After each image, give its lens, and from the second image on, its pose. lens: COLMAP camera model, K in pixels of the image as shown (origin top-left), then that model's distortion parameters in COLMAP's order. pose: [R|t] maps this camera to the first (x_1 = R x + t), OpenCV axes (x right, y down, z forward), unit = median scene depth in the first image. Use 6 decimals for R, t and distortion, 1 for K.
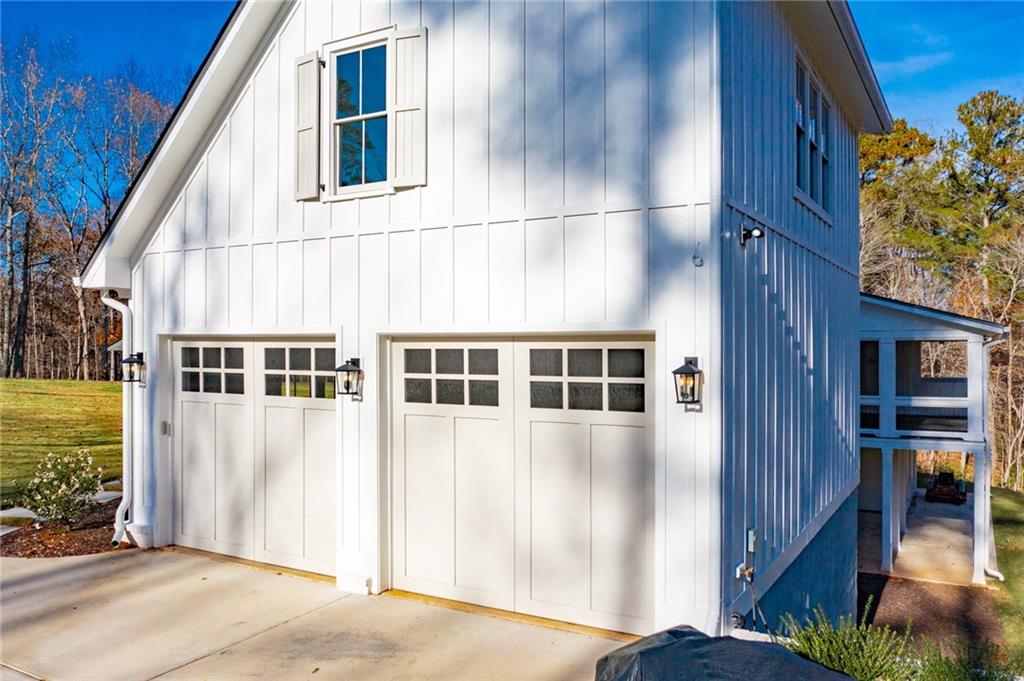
lens RADIAL K [[806.5, 0, 510.4], [0, 806.5, 341.4], [0, 0, 1]] dist [-0.026401, 0.011403]
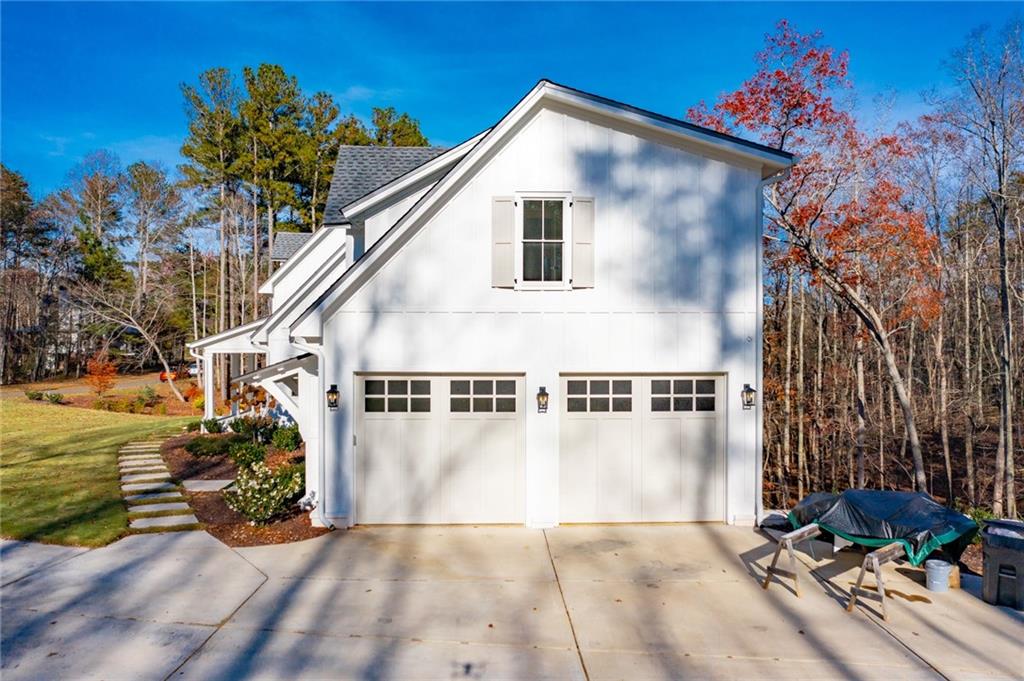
lens RADIAL K [[806.5, 0, 513.4], [0, 806.5, 341.4], [0, 0, 1]] dist [-0.026401, 0.011403]
pose [[0.843302, -0.001108, 0.537440, -1.152893], [-0.002088, 0.999984, 0.005337, -0.082828], [-0.537437, -0.005623, 0.843285, -0.374019]]
